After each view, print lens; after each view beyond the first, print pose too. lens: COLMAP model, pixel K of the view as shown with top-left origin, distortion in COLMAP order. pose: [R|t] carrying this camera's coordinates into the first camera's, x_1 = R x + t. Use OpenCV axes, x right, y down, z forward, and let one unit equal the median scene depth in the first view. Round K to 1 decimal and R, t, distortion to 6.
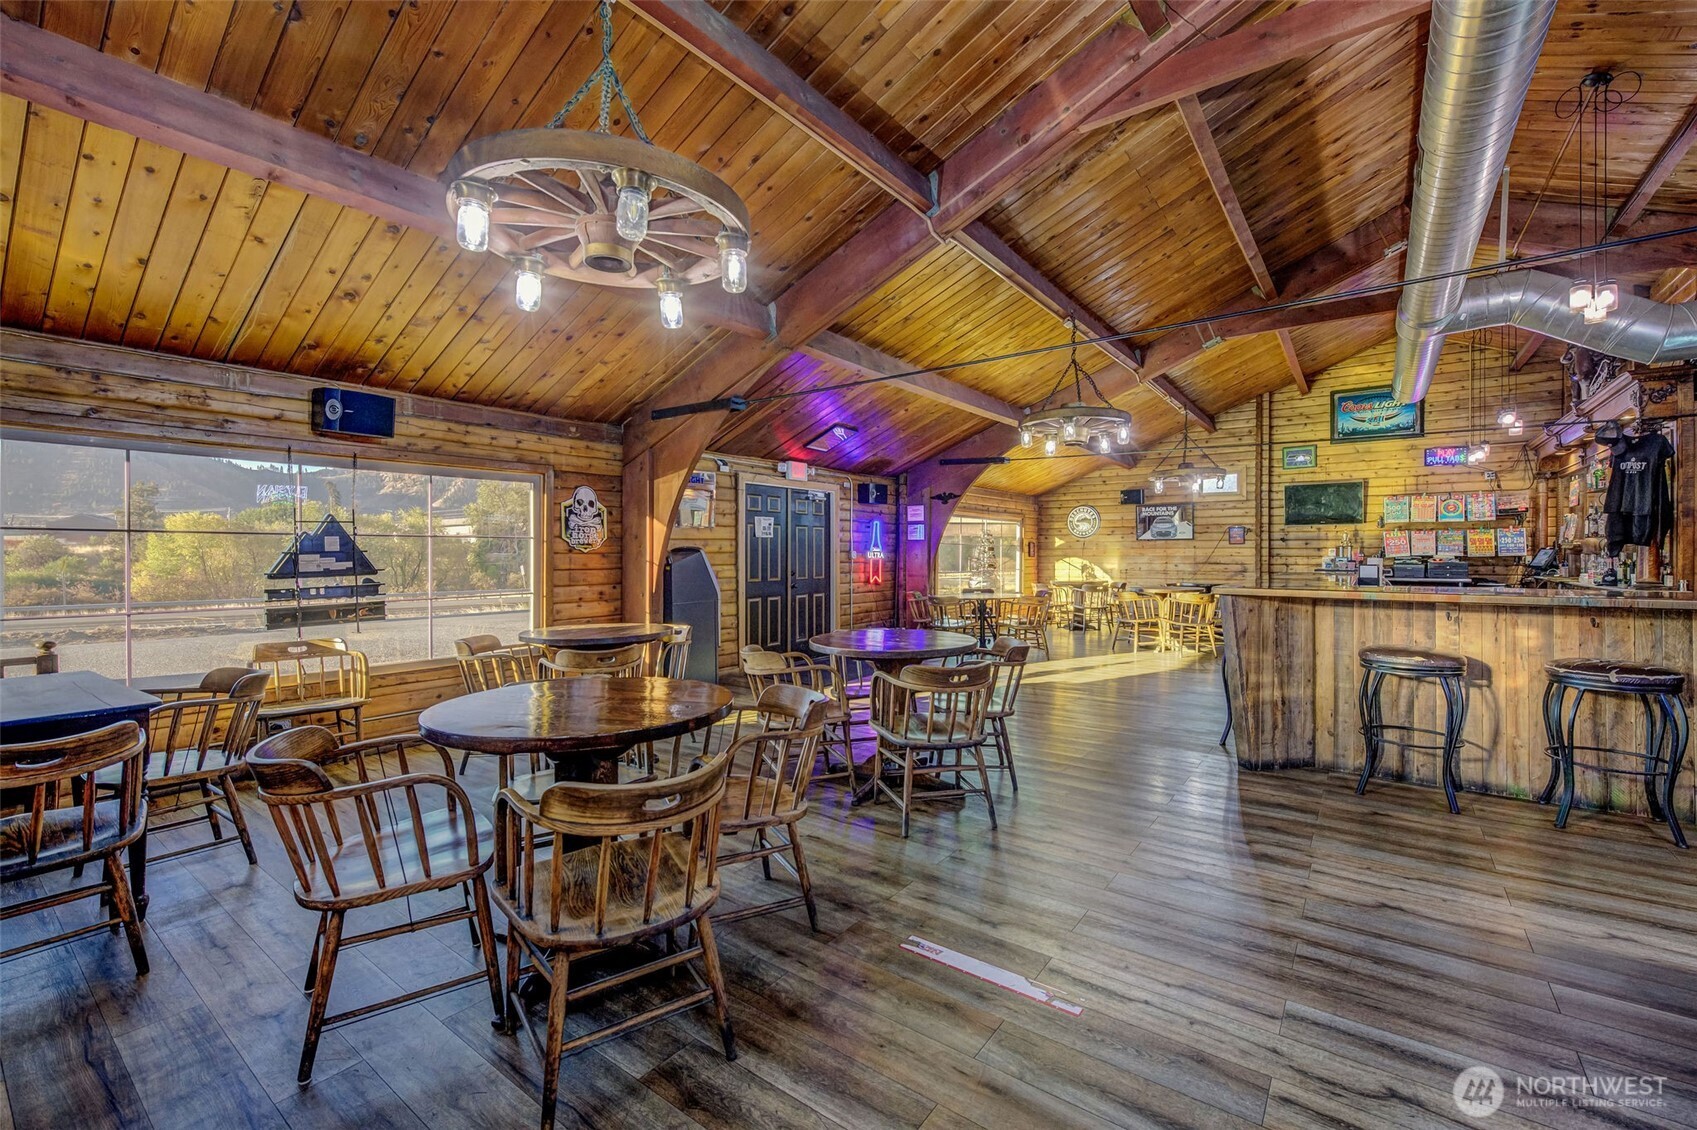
lens RADIAL K [[701.1, 0, 848.5], [0, 701.1, 565.0], [0, 0, 1]] dist [0.003154, -0.000061]
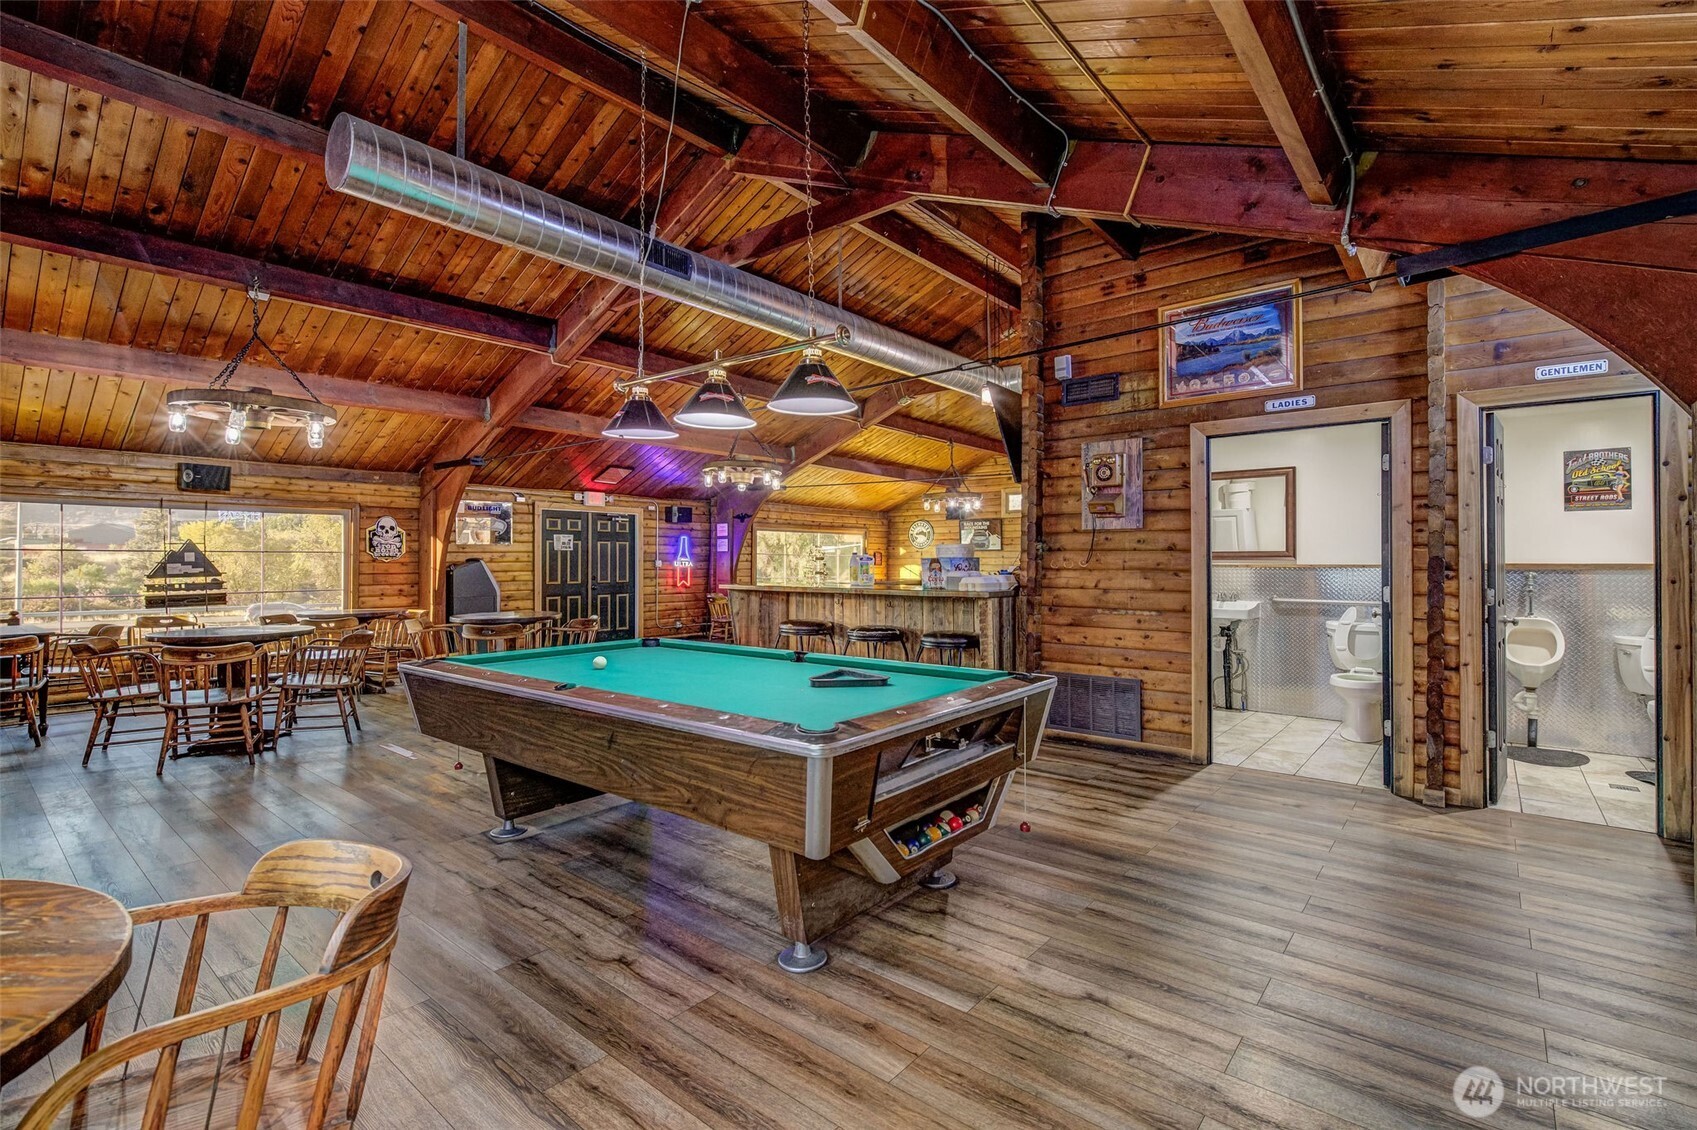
lens RADIAL K [[754.1, 0, 848.5], [0, 754.1, 565.0], [0, 0, 1]] dist [0.015177, -0.000119]
pose [[0.998278, 0.000593, -0.058656, 0.687668], [-0.001321, 0.999923, -0.012370, 0.006347], [0.058644, 0.012427, 0.998202, -0.519453]]
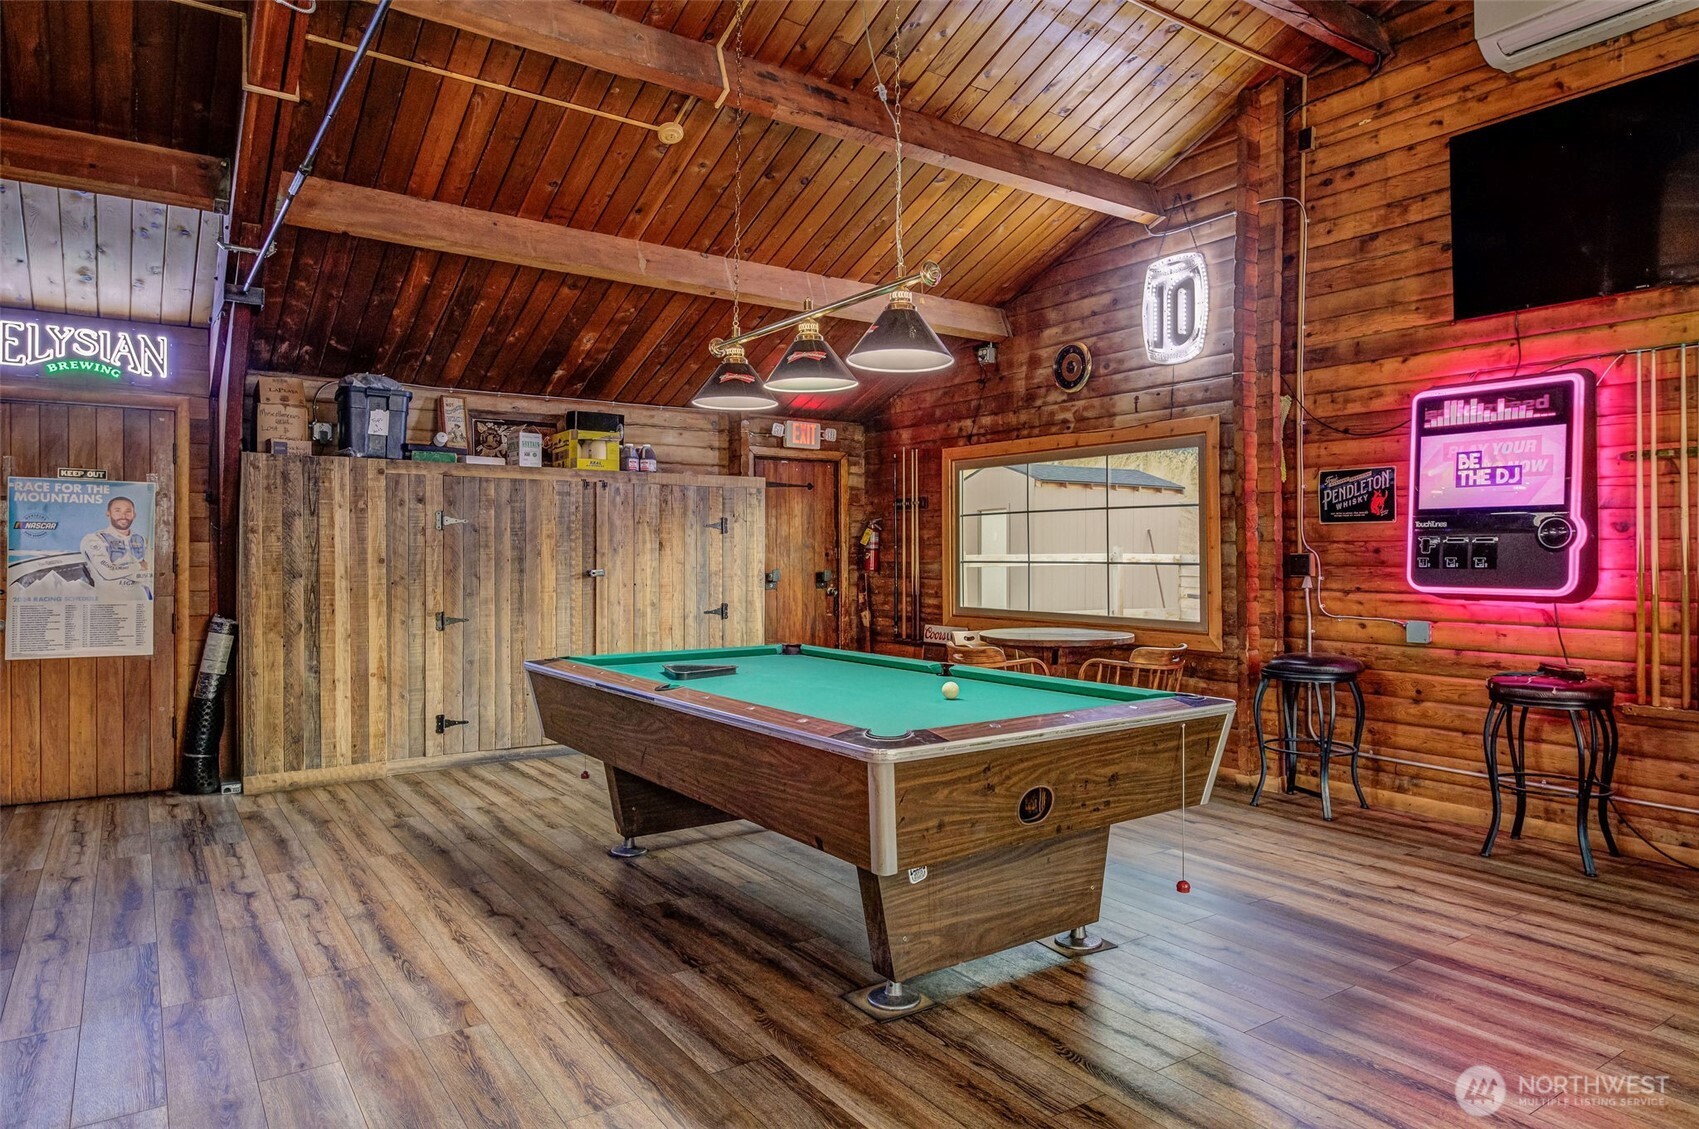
lens RADIAL K [[1086.9, 0, 849.5], [0, 1086.9, 564.5], [0, 0, 1]] dist [0.021633, -0.001977]
pose [[-0.939368, -0.000951, 0.342908, 0.280092], [0.008348, 0.999636, 0.025641, -0.015245], [-0.342808, 0.026949, -0.939019, 0.744738]]
